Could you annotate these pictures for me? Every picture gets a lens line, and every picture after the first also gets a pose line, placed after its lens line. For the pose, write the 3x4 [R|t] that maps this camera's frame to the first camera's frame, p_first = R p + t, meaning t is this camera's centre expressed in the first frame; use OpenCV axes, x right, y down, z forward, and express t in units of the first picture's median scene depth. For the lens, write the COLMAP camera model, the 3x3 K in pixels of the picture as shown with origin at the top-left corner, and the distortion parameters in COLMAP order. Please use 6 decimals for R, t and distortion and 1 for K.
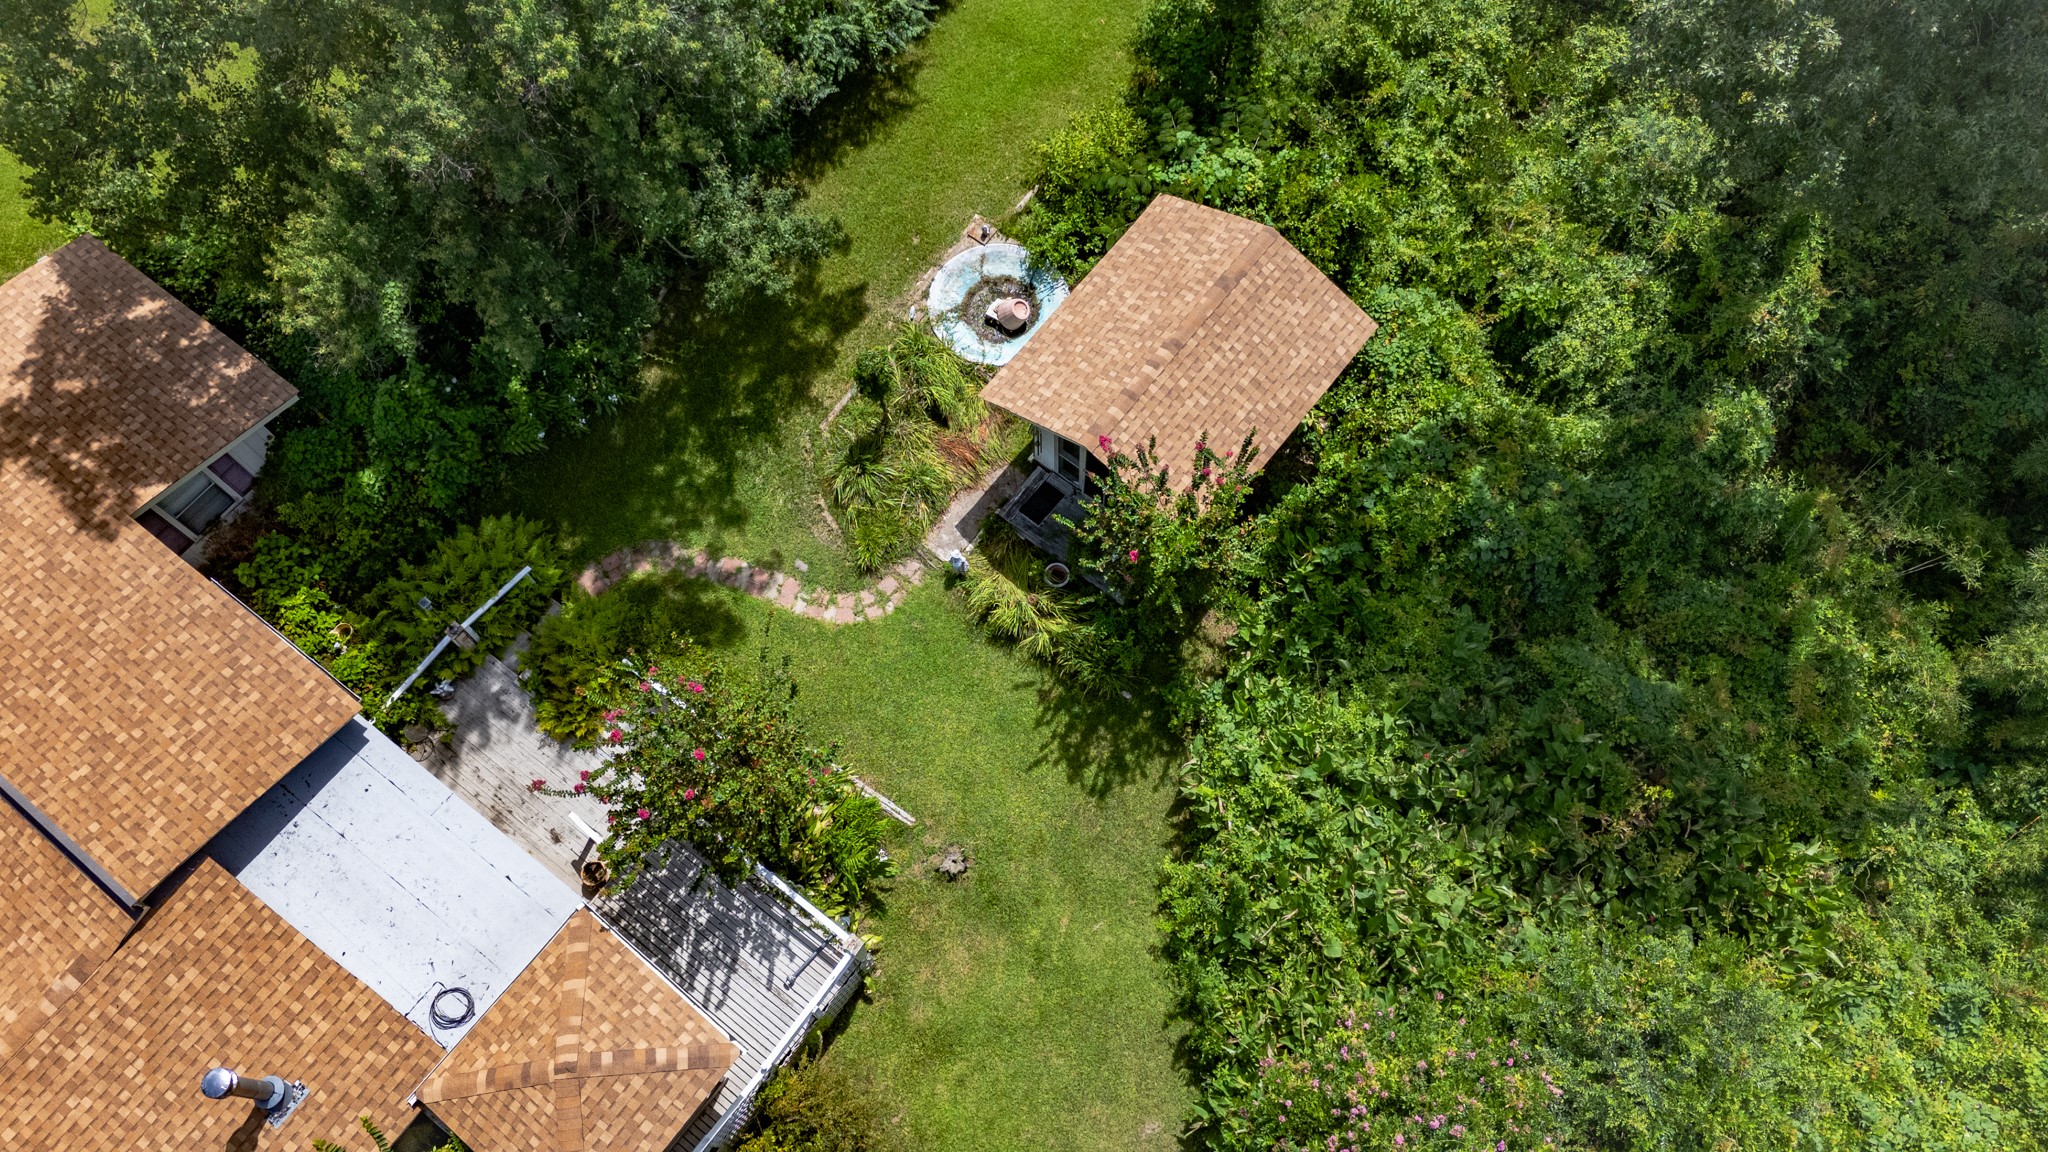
lens RADIAL K [[1671.2, 0, 1021.2], [0, 1671.2, 506.9], [0, 0, 1]] dist [0.231055, -0.290440]
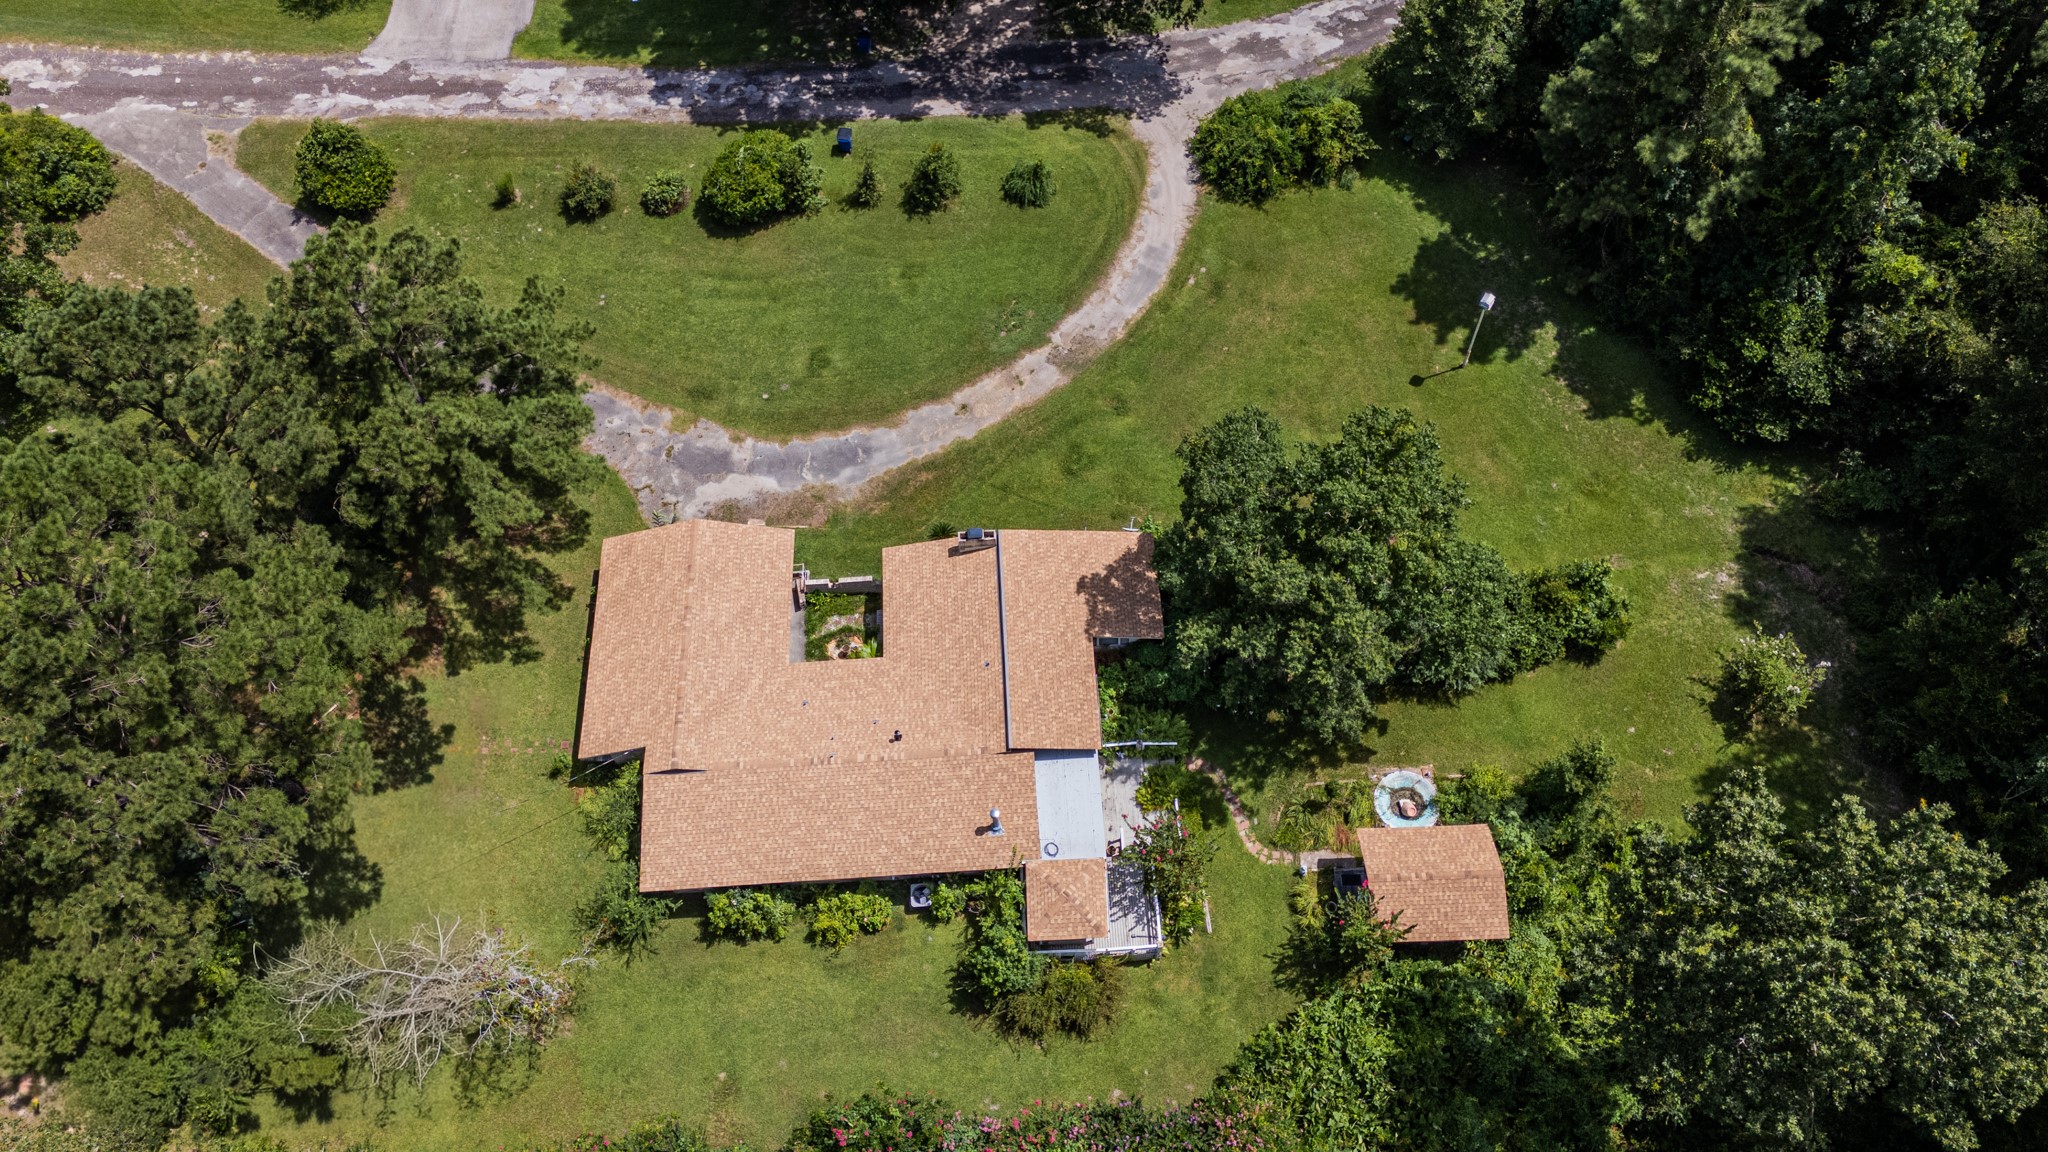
lens RADIAL K [[1389.0, 0, 1047.2], [0, 1389.0, 620.5], [0, 0, 1]] dist [0.047846, -0.044807]
pose [[0.647955, 0.682169, -0.338821, 0.150616], [-0.688338, 0.714891, 0.122971, -0.209208], [0.326107, 0.153544, 0.932780, -0.974589]]
